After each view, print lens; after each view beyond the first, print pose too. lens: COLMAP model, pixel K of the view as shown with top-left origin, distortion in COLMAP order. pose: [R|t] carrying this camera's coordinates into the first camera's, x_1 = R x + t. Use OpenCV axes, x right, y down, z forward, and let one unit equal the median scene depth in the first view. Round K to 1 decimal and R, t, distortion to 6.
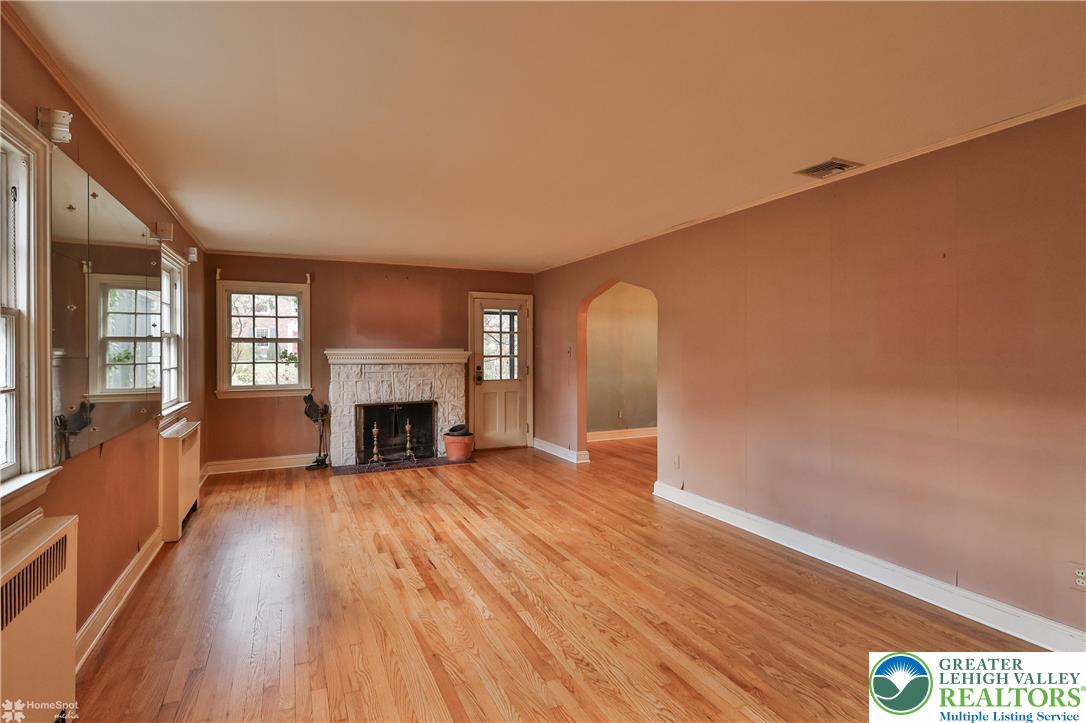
lens RADIAL K [[525.0, 0, 551.1], [0, 525.0, 350.3], [0, 0, 1]] dist [0.003499, 0.000396]
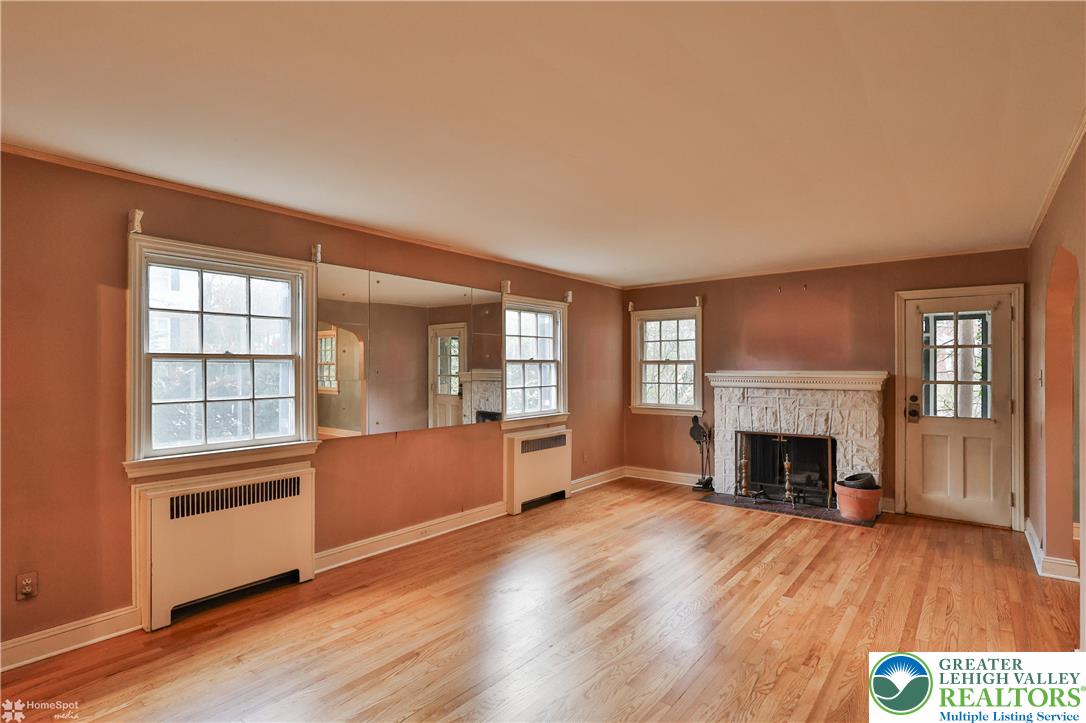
lens RADIAL K [[549.5, 0, 556.7], [0, 549.5, 363.5], [0, 0, 1]] dist [0.001261, -0.000492]
pose [[0.451137, -0.006755, -0.892429, 0.359963], [-0.000856, 0.999968, -0.008002, -0.007800], [0.892454, 0.004374, 0.451117, 0.281402]]
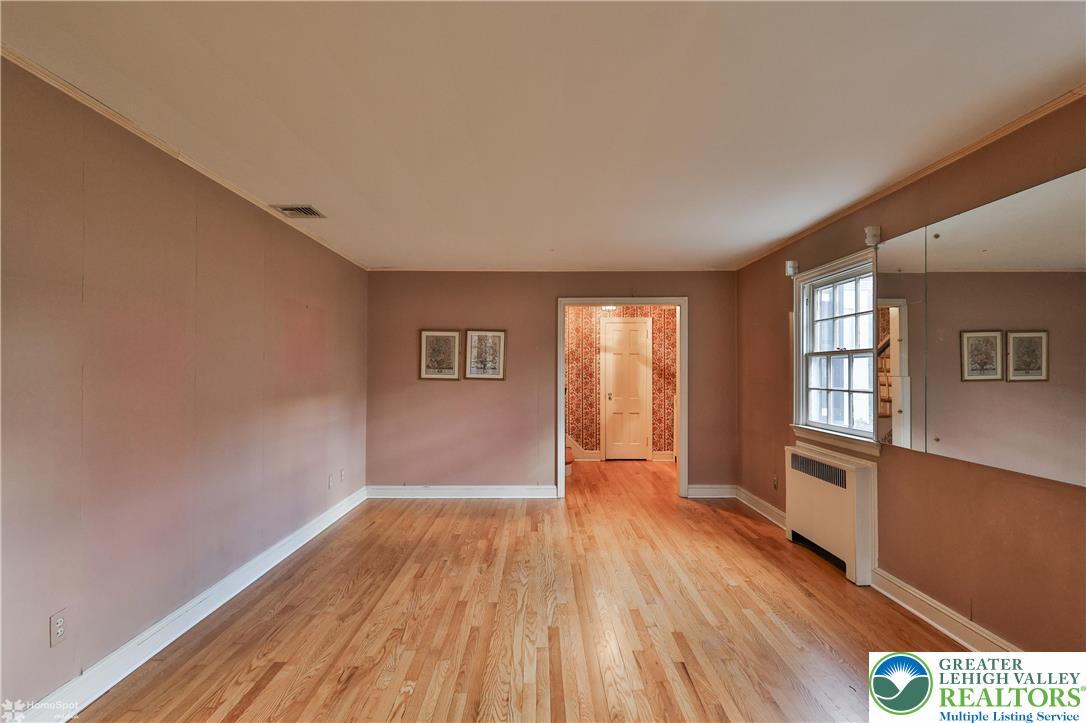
lens RADIAL K [[536.7, 0, 537.4], [0, 536.7, 363.8], [0, 0, 1]] dist [0.001239, 0.000514]
pose [[-0.894136, 0.004993, 0.447768, -0.241228], [-0.000032, 0.999937, -0.011215, 0.000485], [-0.447796, -0.010042, -0.894079, 0.951641]]
